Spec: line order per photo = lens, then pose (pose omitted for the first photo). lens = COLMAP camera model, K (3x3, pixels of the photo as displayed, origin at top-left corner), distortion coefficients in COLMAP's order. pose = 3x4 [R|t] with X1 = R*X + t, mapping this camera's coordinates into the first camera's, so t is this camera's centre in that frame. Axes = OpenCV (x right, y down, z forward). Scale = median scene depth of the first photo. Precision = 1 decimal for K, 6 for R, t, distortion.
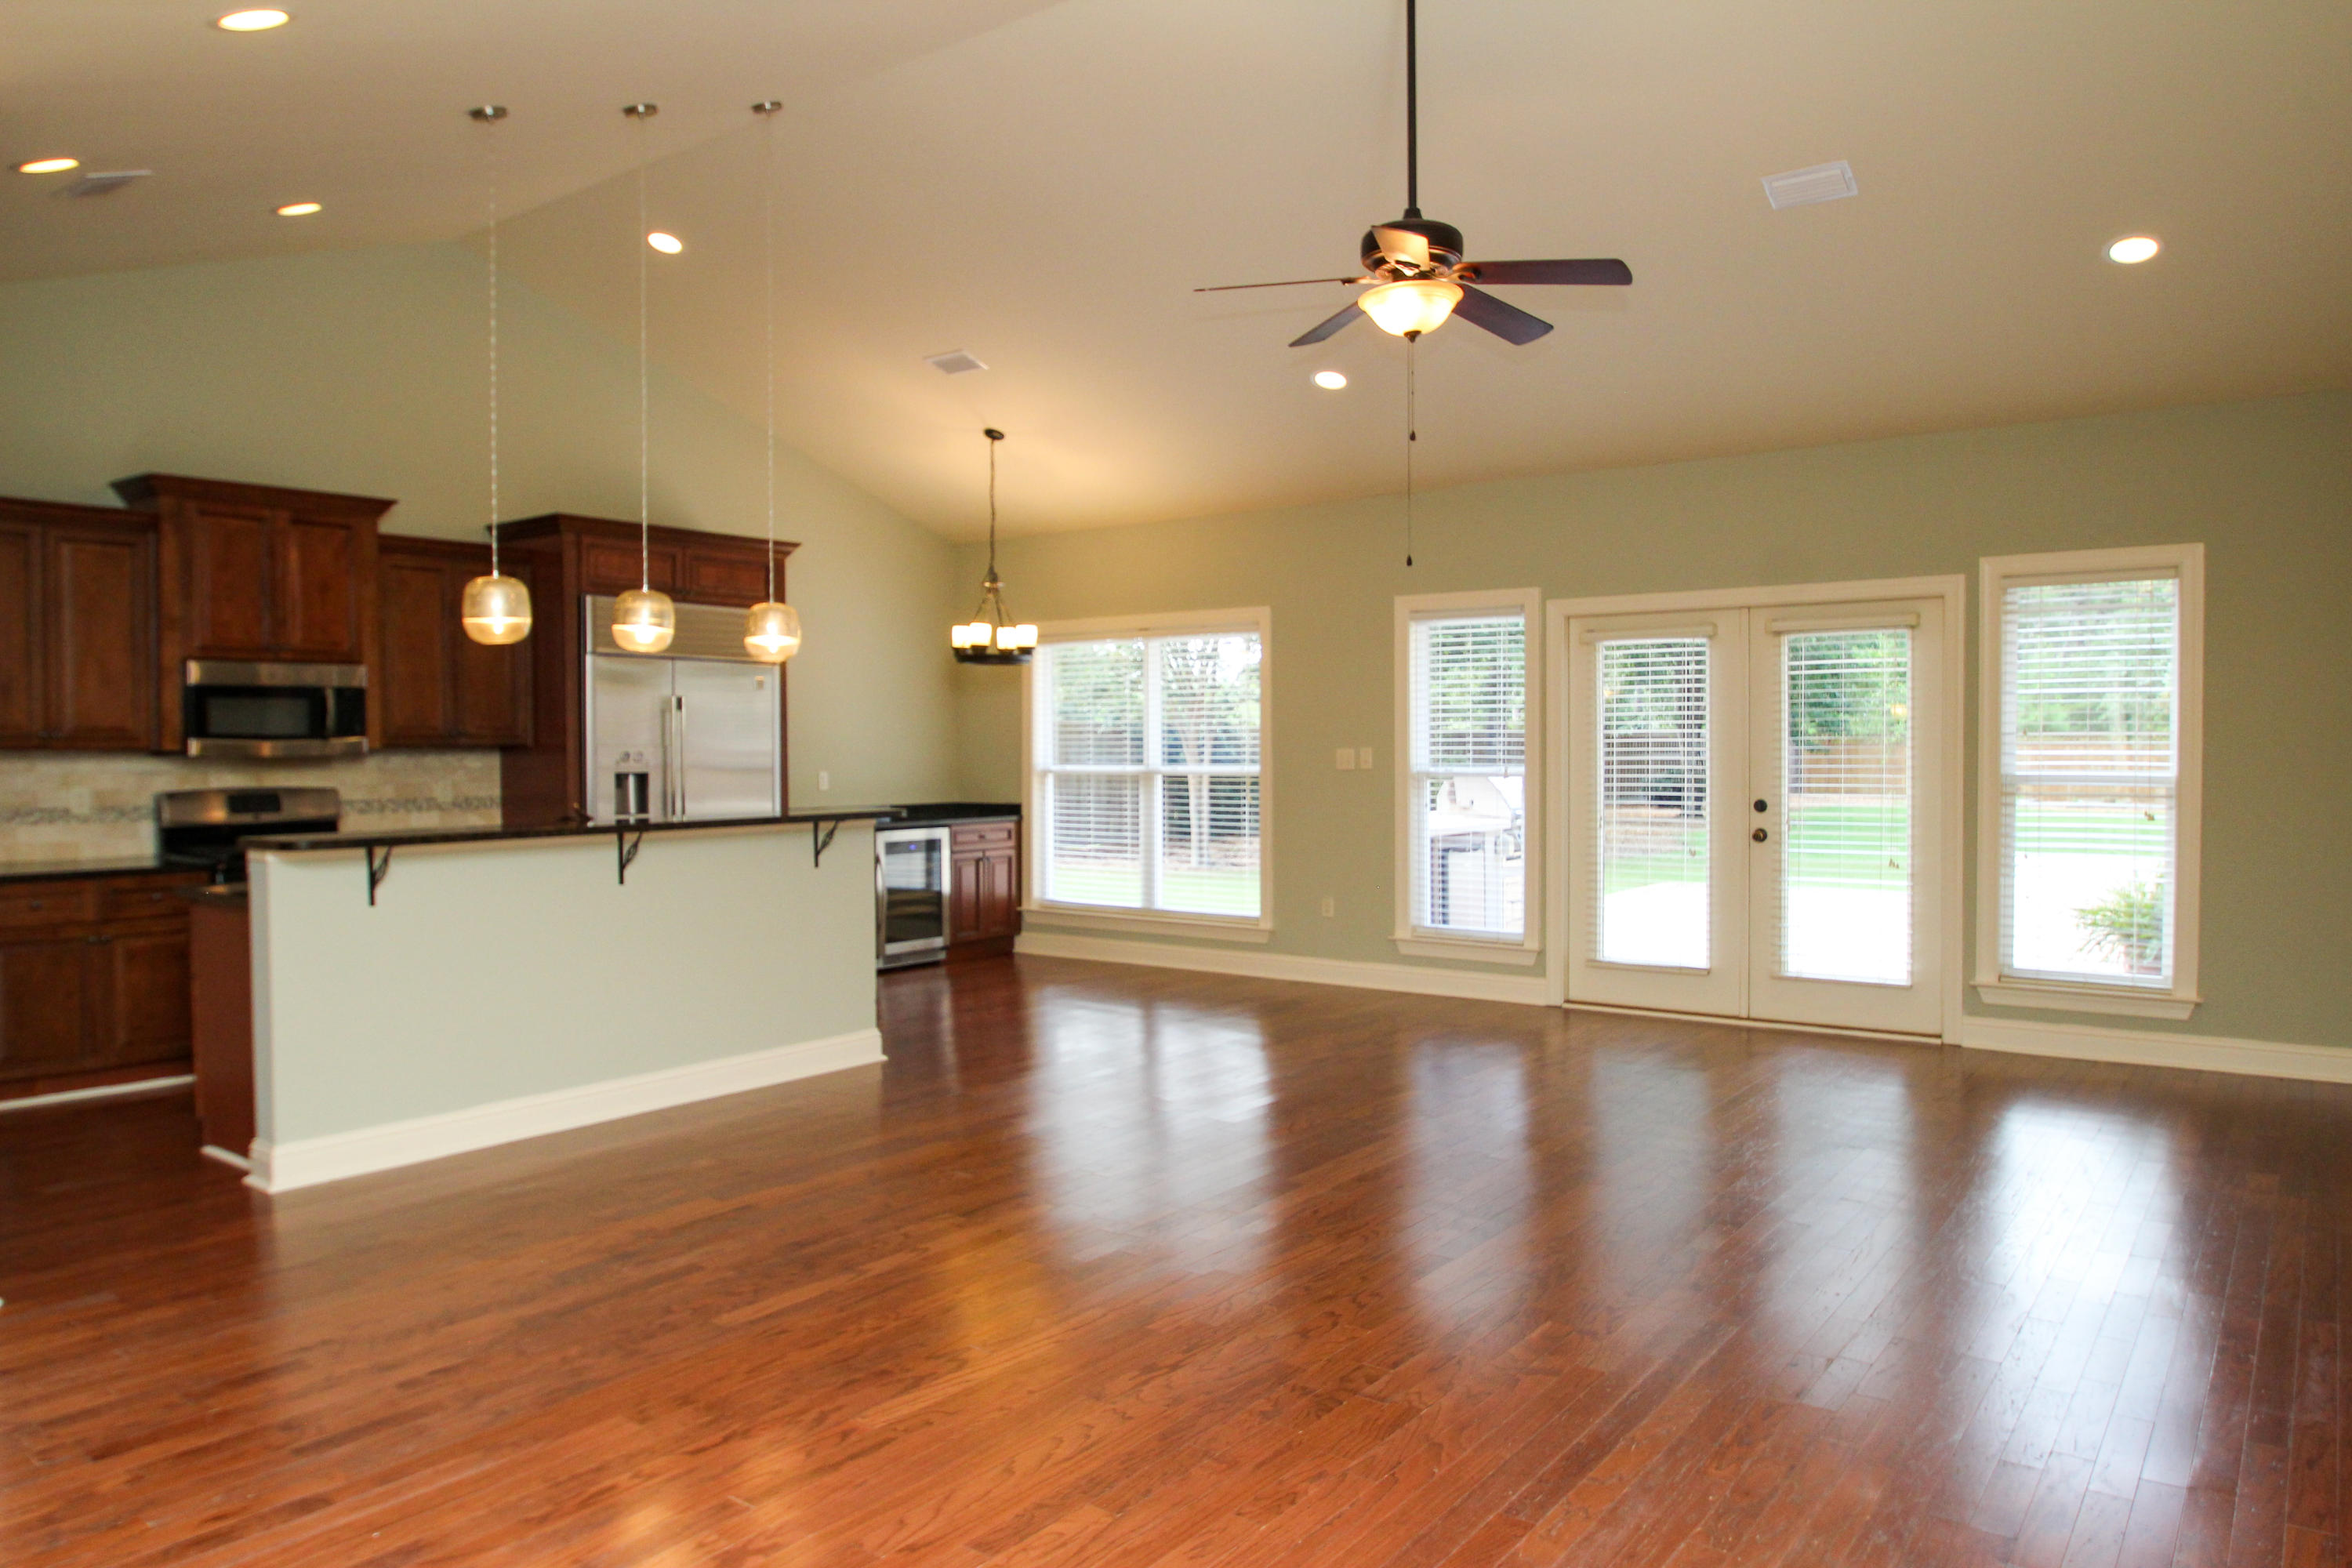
lens RADIAL K [[1547.9, 0, 1179.2], [0, 1547.9, 777.1], [0, 0, 1]] dist [-0.037299, -0.001633]
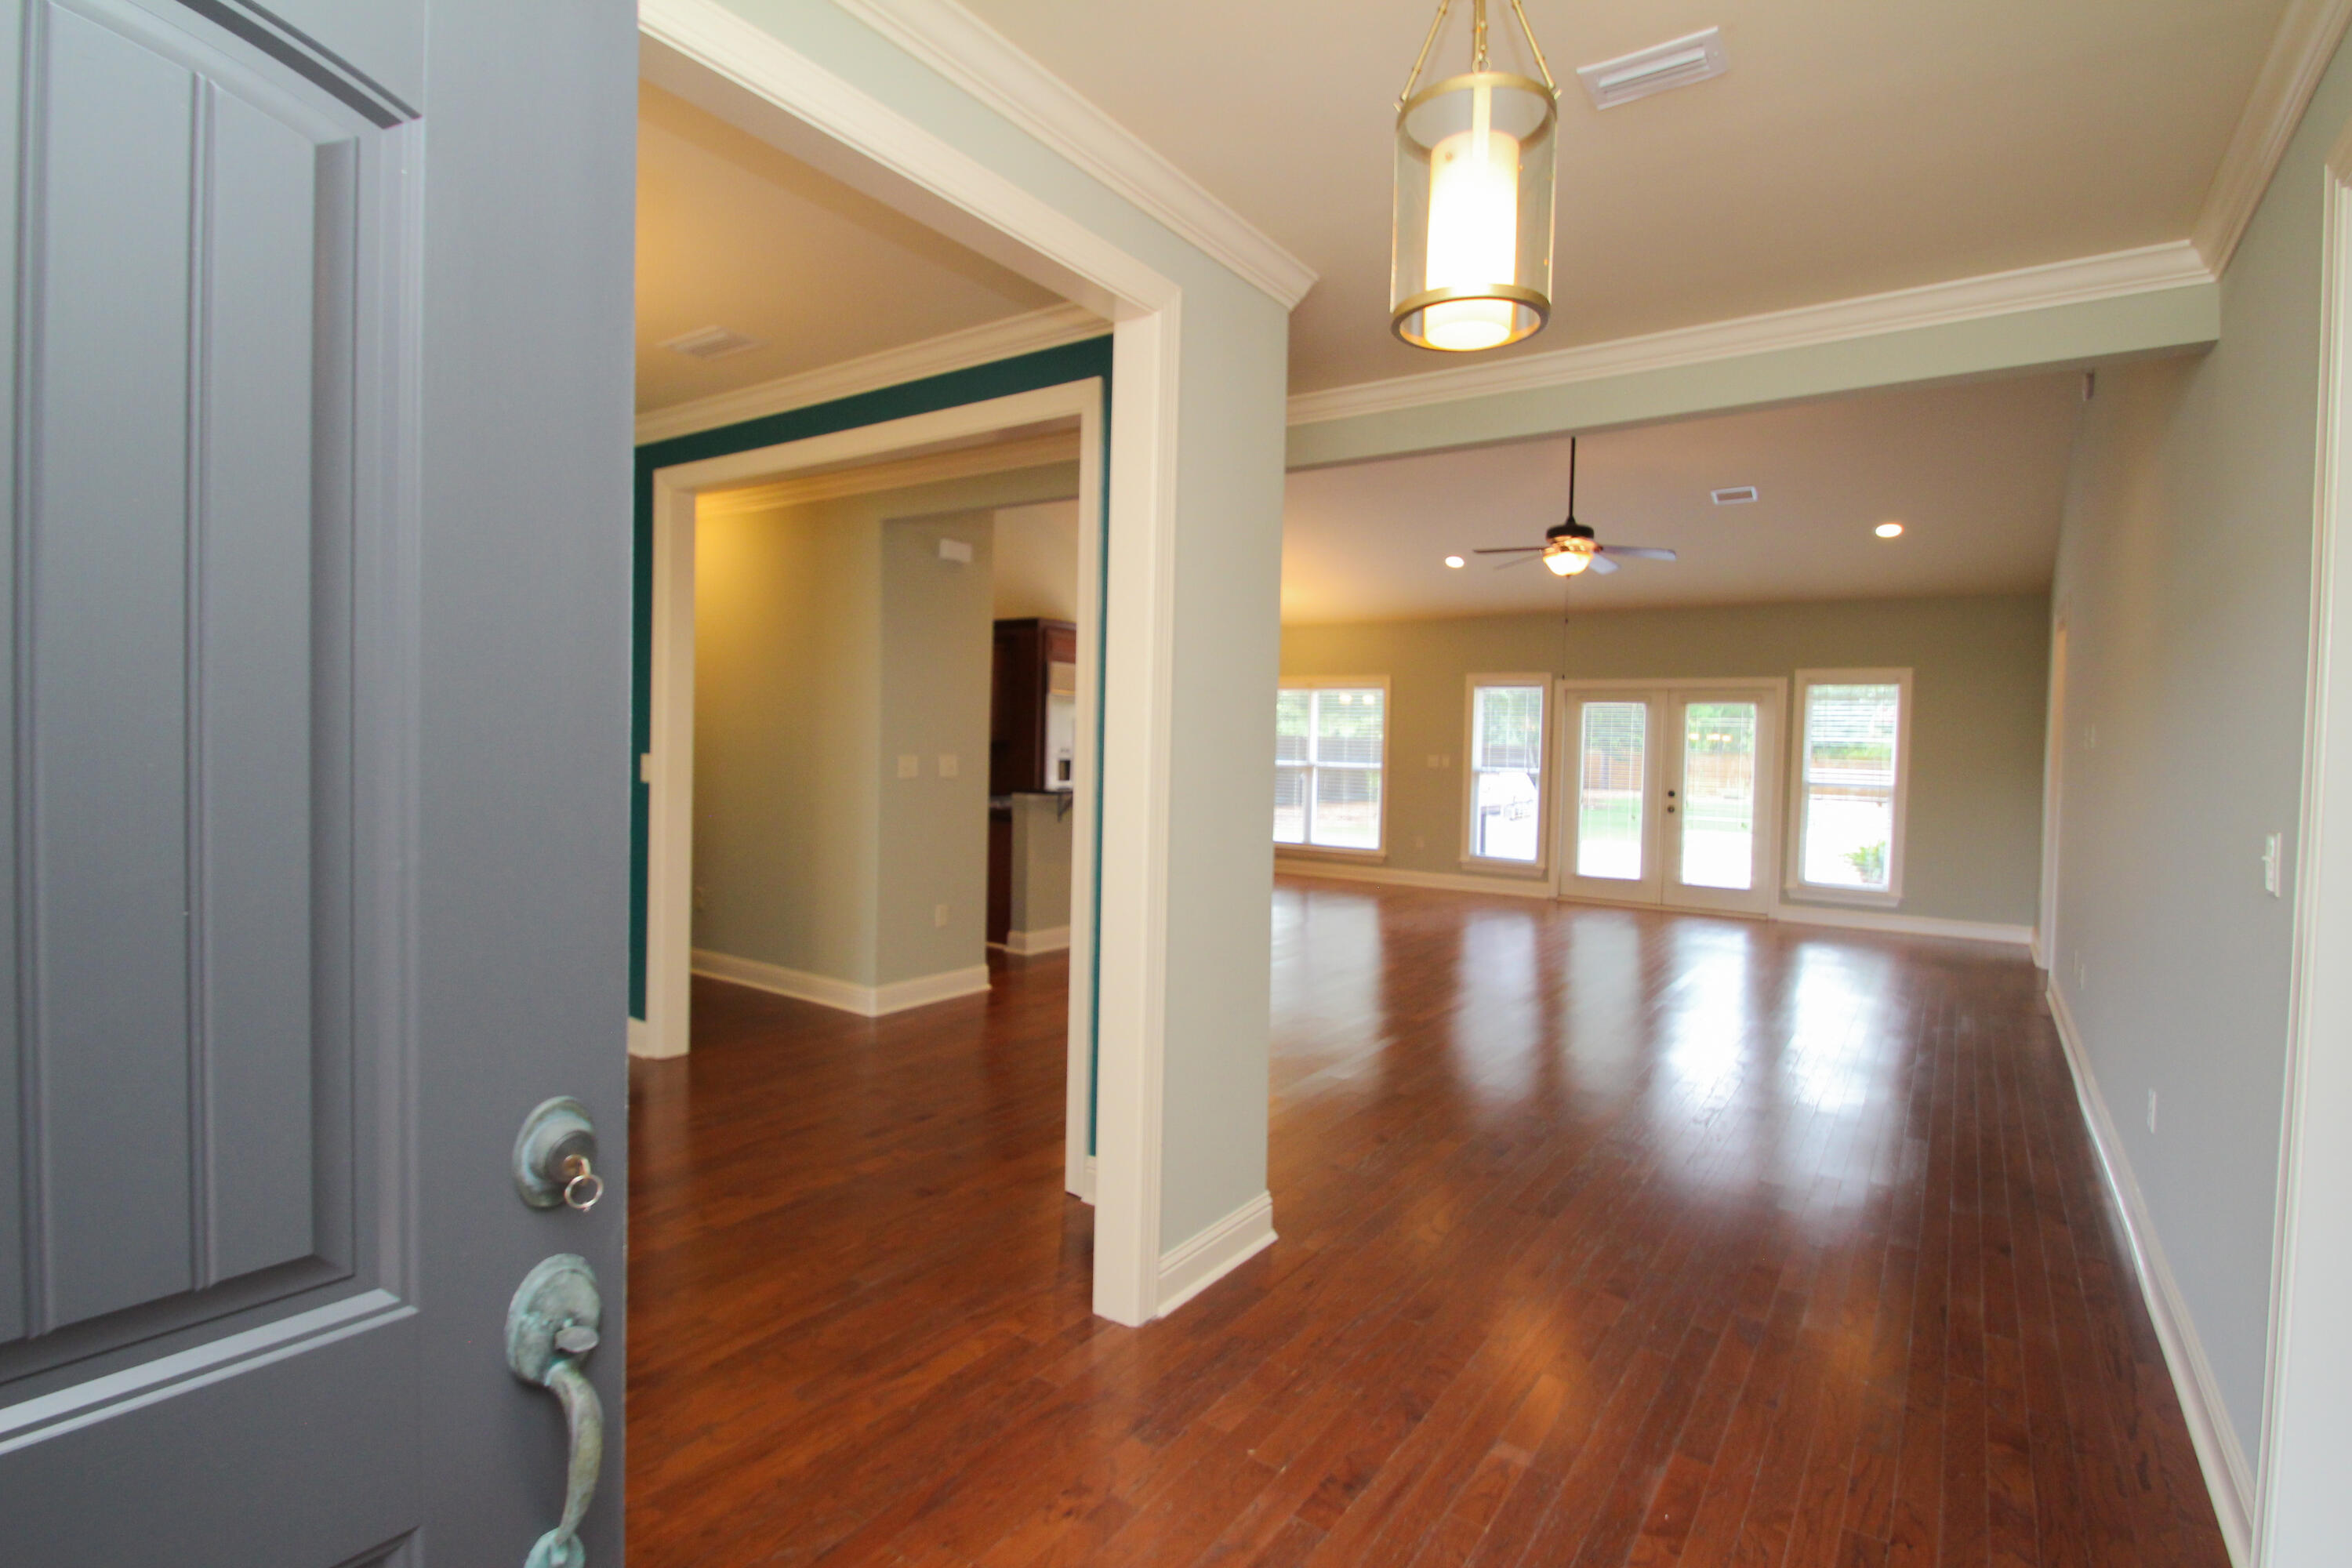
lens RADIAL K [[1129.8, 0, 1176.7], [0, 1129.8, 768.7], [0, 0, 1]] dist [-0.008562, -0.000817]
pose [[0.998916, 0.028586, 0.036728, -0.310859], [-0.028702, 0.999585, 0.002628, 0.001689], [-0.036638, -0.003679, 0.999322, -0.402075]]
